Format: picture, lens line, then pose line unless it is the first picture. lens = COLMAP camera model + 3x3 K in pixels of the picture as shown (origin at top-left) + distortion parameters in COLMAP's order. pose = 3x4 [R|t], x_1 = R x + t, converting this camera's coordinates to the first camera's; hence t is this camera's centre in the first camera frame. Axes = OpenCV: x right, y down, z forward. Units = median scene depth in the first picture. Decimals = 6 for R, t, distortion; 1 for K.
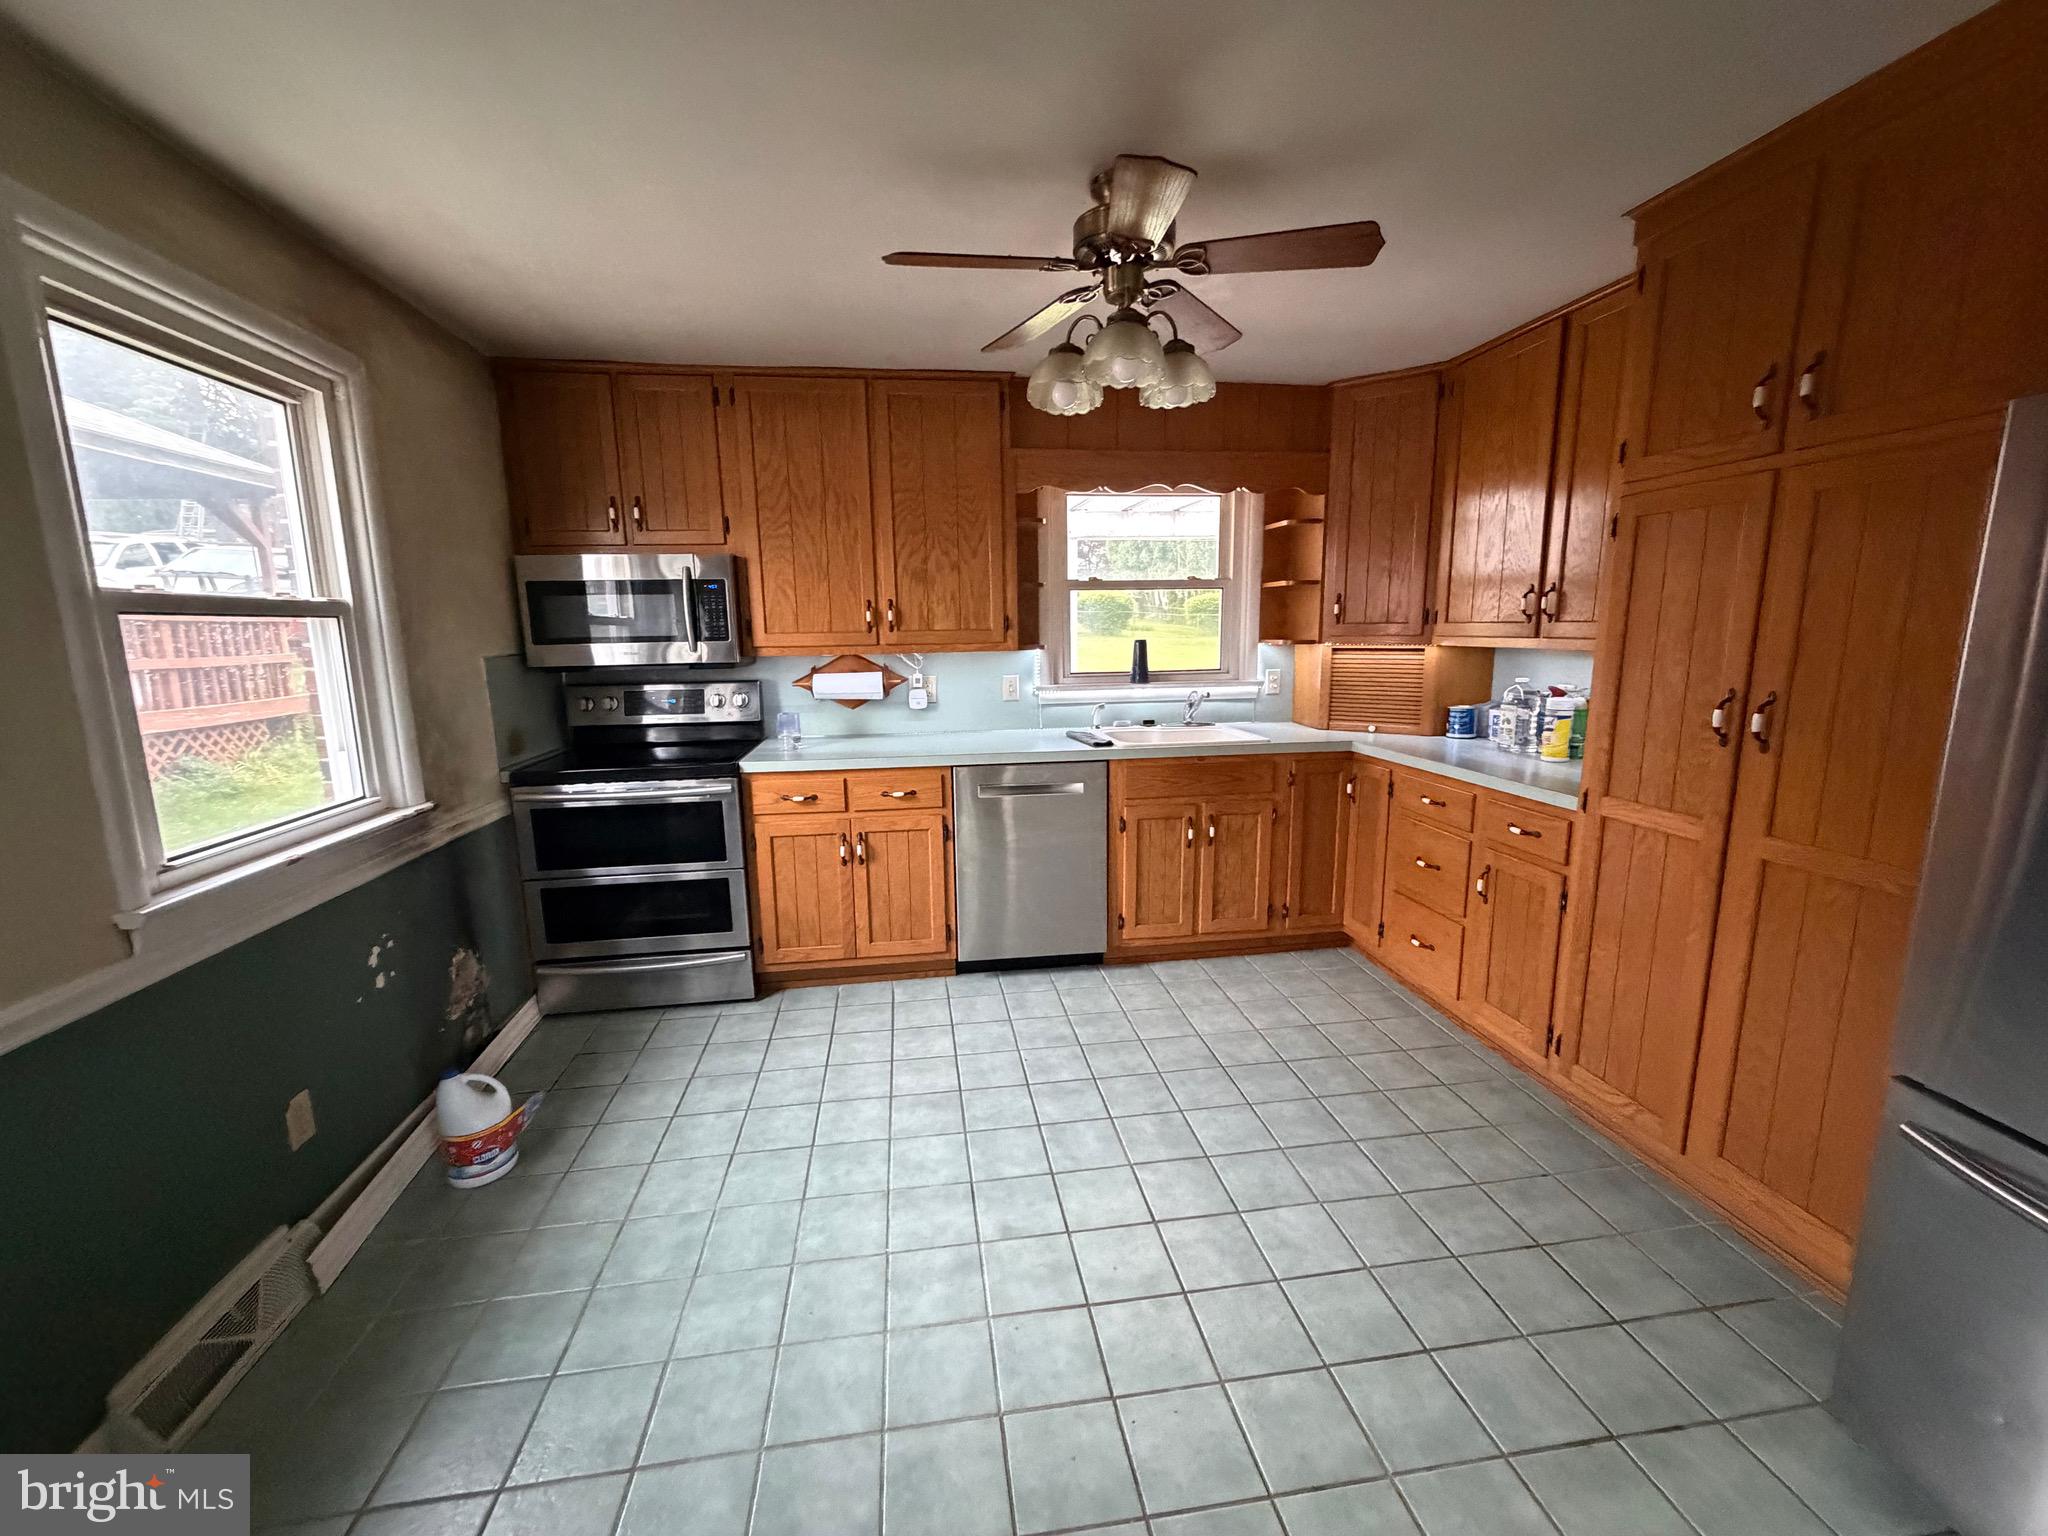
lens RADIAL K [[816.6, 0, 1021.2], [0, 816.6, 765.9], [0, 0, 1]] dist [0.000537, -0.000170]
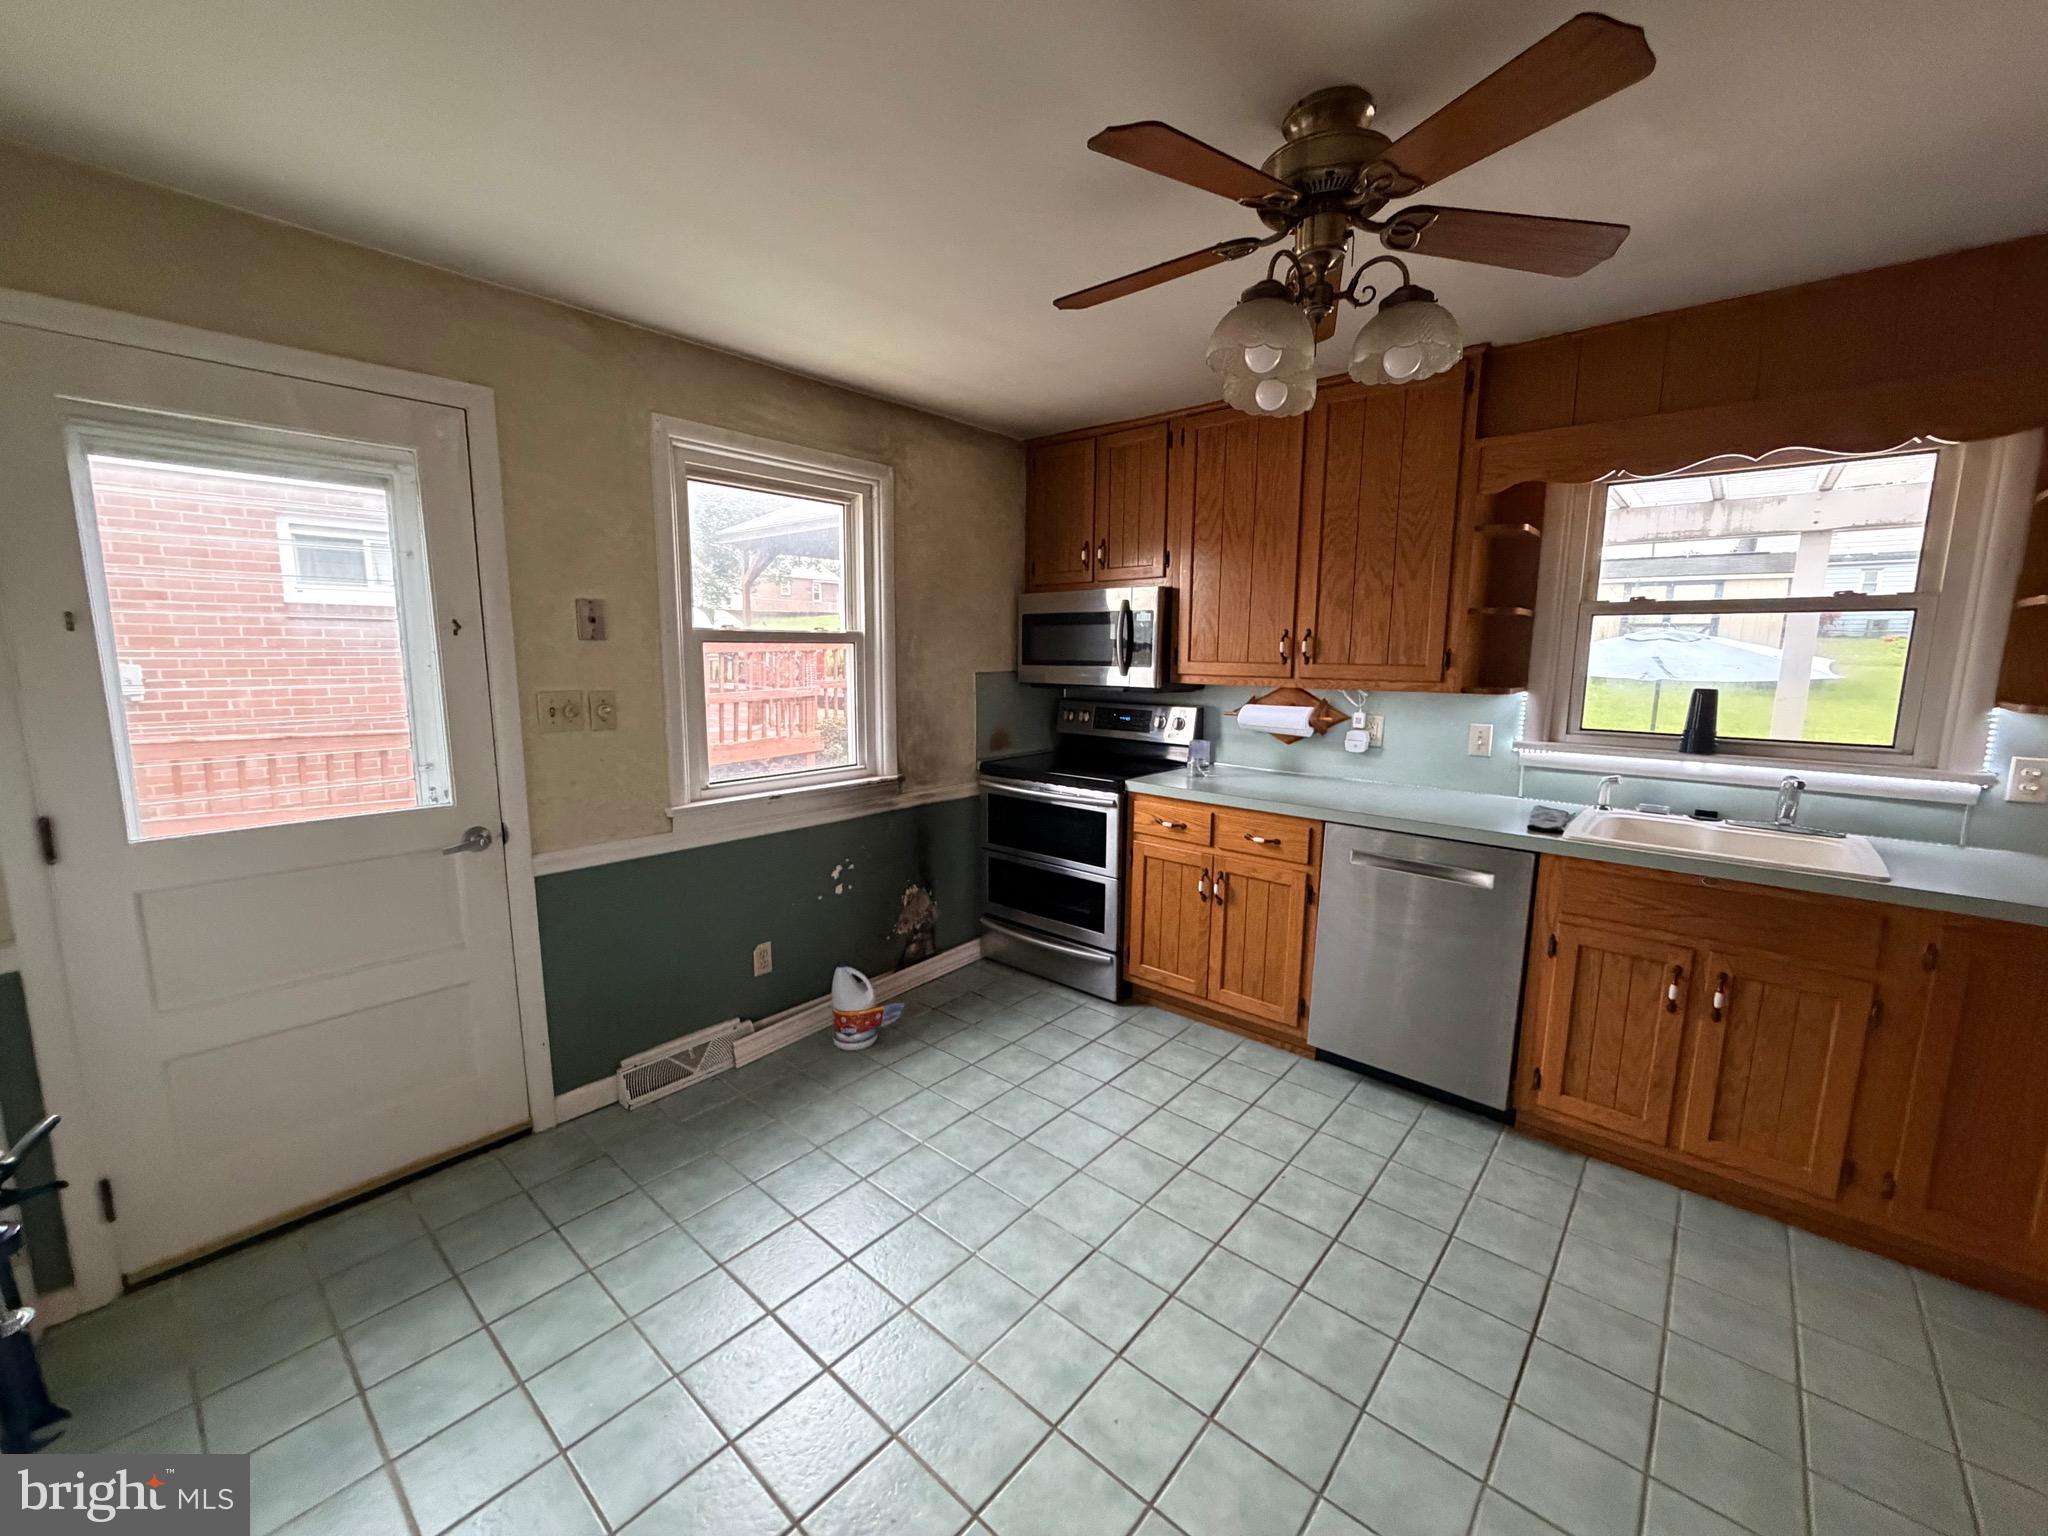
lens RADIAL K [[816.6, 0, 1018.2], [0, 816.6, 763.7], [0, 0, 1]] dist [0.000537, -0.000170]
pose [[0.647152, 0.128241, -0.751498, 0.350277], [-0.145911, 0.988362, 0.043009, -0.049523], [0.748268, 0.081819, 0.658332, 0.178172]]
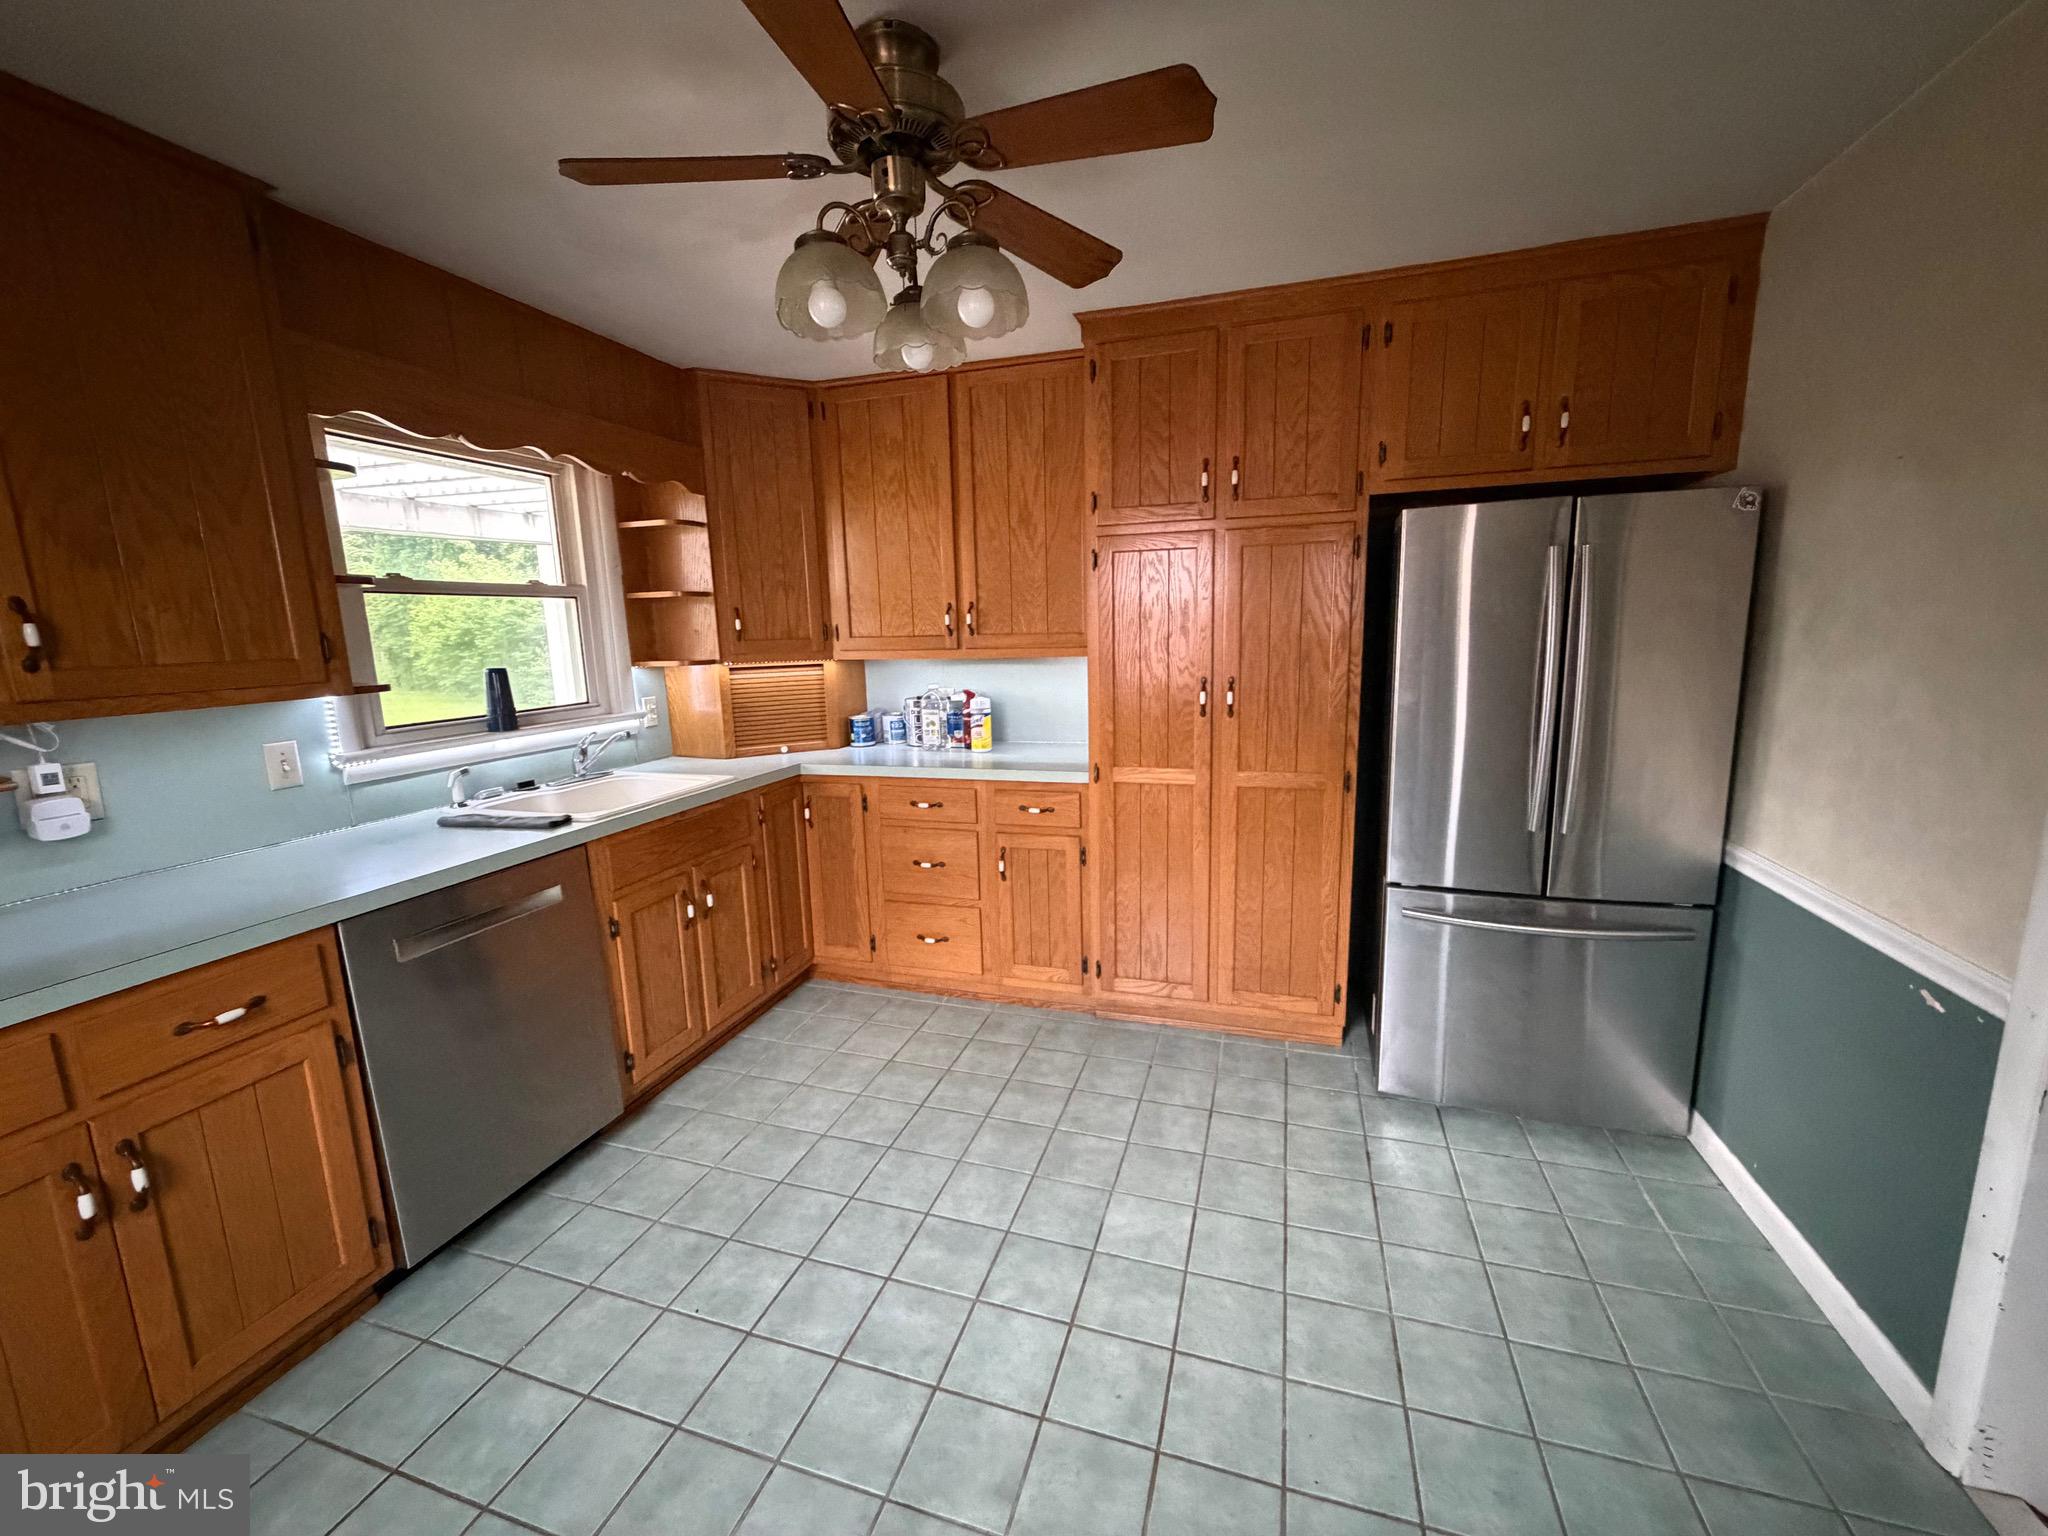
lens RADIAL K [[816.6, 0, 1021.7], [0, 816.6, 764.7], [0, 0, 1]] dist [0.000537, -0.000170]
pose [[0.439754, -0.148607, 0.885738, -0.338156], [0.171848, 0.981917, 0.079424, -0.064189], [-0.881524, 0.117285, 0.457339, 0.364176]]
